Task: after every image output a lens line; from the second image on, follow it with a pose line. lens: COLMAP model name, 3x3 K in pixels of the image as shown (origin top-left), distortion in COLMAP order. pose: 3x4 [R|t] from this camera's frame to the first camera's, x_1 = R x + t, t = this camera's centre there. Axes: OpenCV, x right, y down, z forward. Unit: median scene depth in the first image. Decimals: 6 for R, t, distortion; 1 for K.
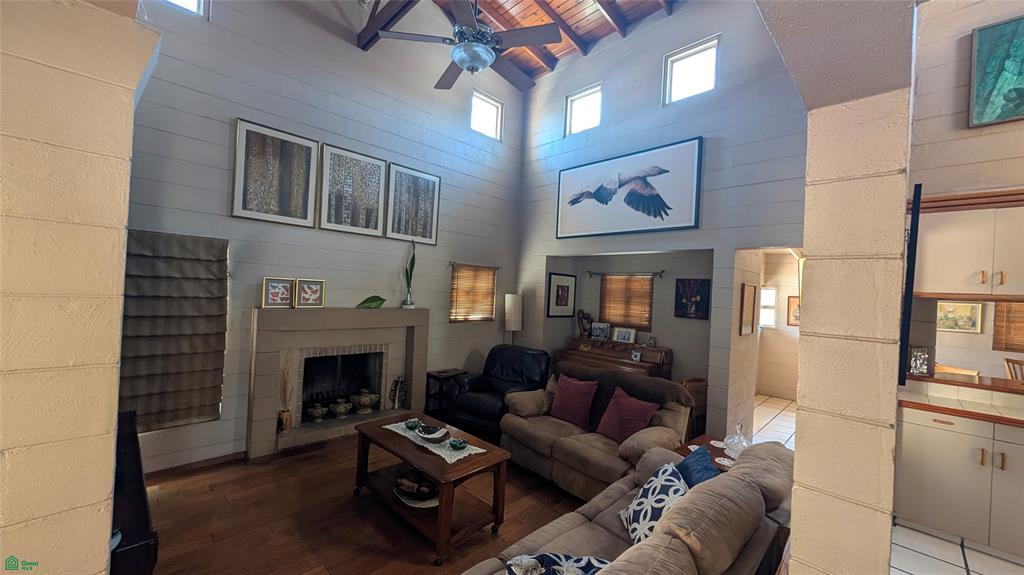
lens RADIAL K [[386.7, 0, 511.2], [0, 386.7, 290.0], [0, 0, 1]] dist [0.001998, 0.000202]
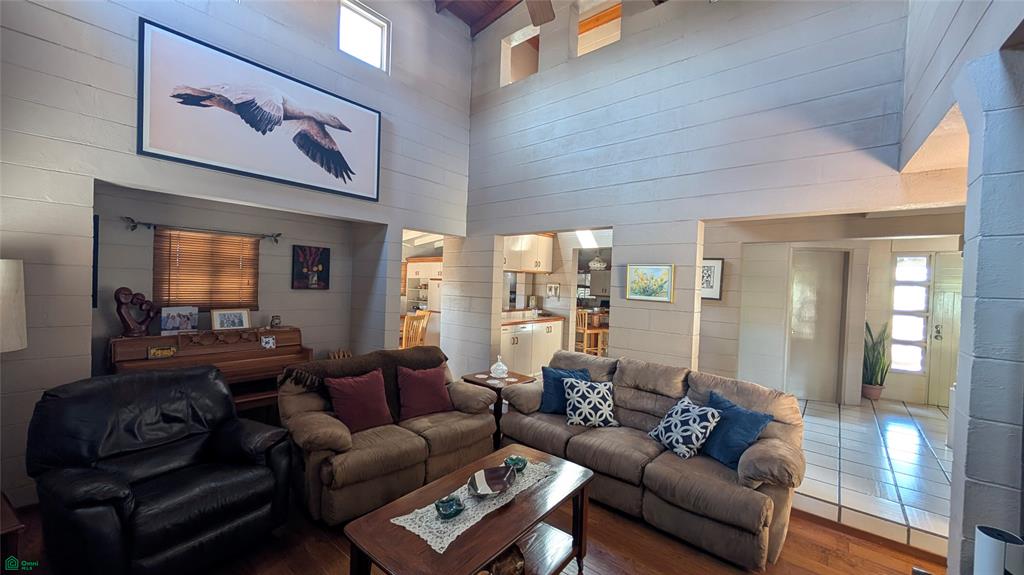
lens RADIAL K [[386.7, 0, 511.2], [0, 386.7, 290.0], [0, 0, 1]] dist [0.001998, 0.000202]
pose [[-0.074194, -0.067090, 0.994985, -0.482175], [-0.042459, 0.997042, 0.064062, -0.004786], [-0.996340, -0.037493, -0.076823, 0.582420]]
